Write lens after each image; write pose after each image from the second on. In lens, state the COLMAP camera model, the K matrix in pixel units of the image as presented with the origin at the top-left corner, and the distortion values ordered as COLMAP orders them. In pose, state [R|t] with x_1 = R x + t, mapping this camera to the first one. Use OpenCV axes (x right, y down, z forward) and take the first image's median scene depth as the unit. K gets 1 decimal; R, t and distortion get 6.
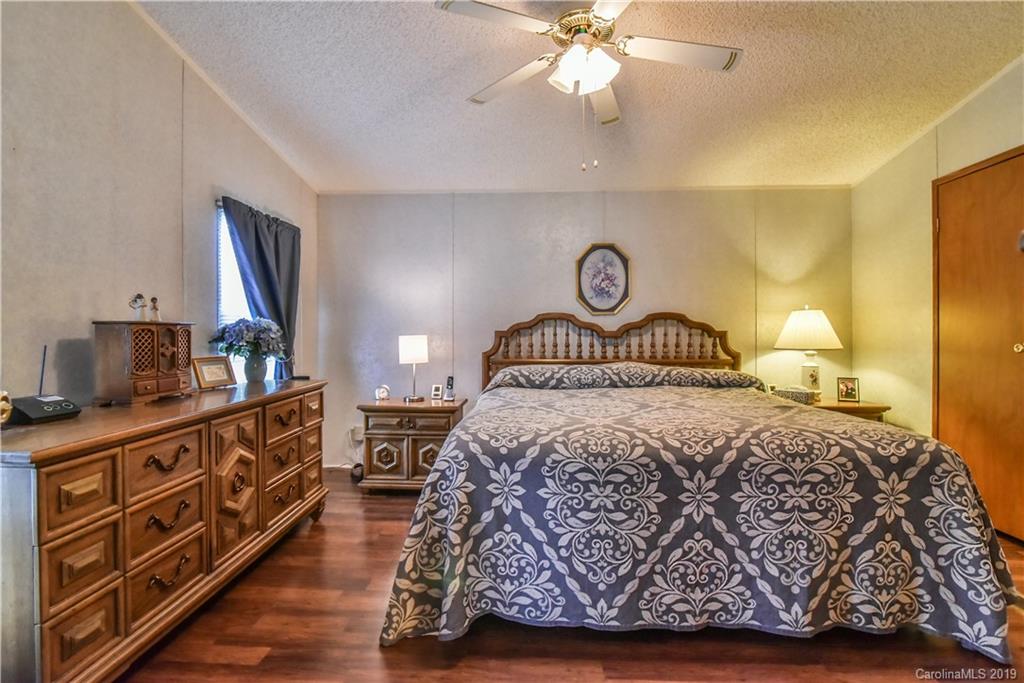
lens RADIAL K [[469.6, 0, 511.6], [0, 469.6, 332.9], [0, 0, 1]] dist [-0.020934, -0.000064]
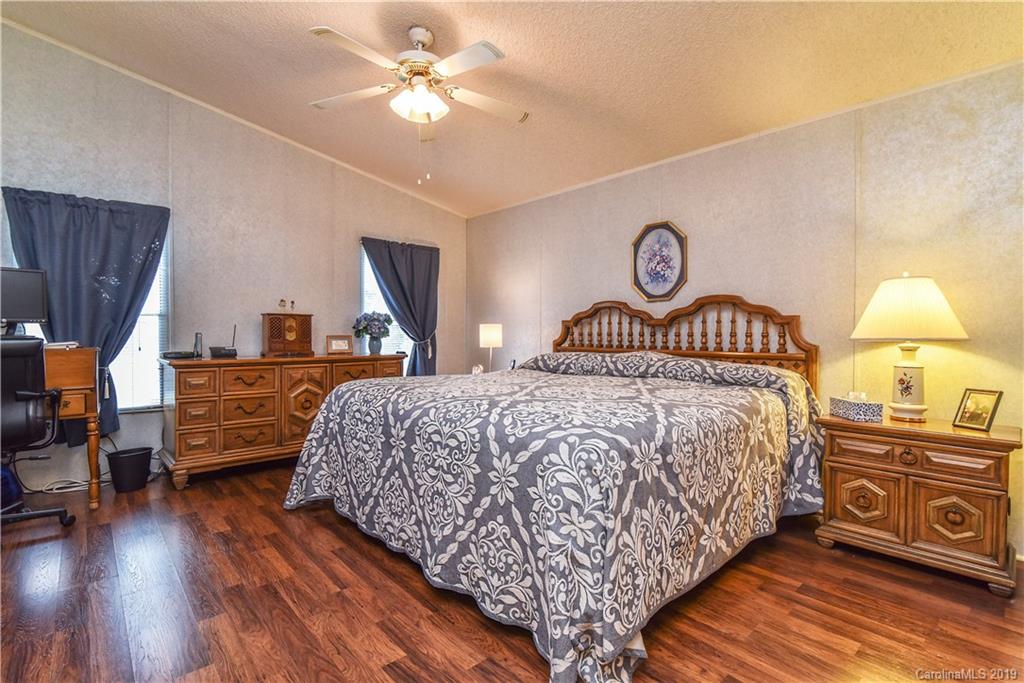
lens RADIAL K [[469.6, 0, 489.6], [0, 469.6, 333.7], [0, 0, 1]] dist [-0.020934, -0.000064]
pose [[0.702944, 0.005688, -0.711222, 0.726589], [-0.007088, 0.999974, 0.000992, 0.030857], [0.711210, 0.004343, 0.702967, 0.152628]]
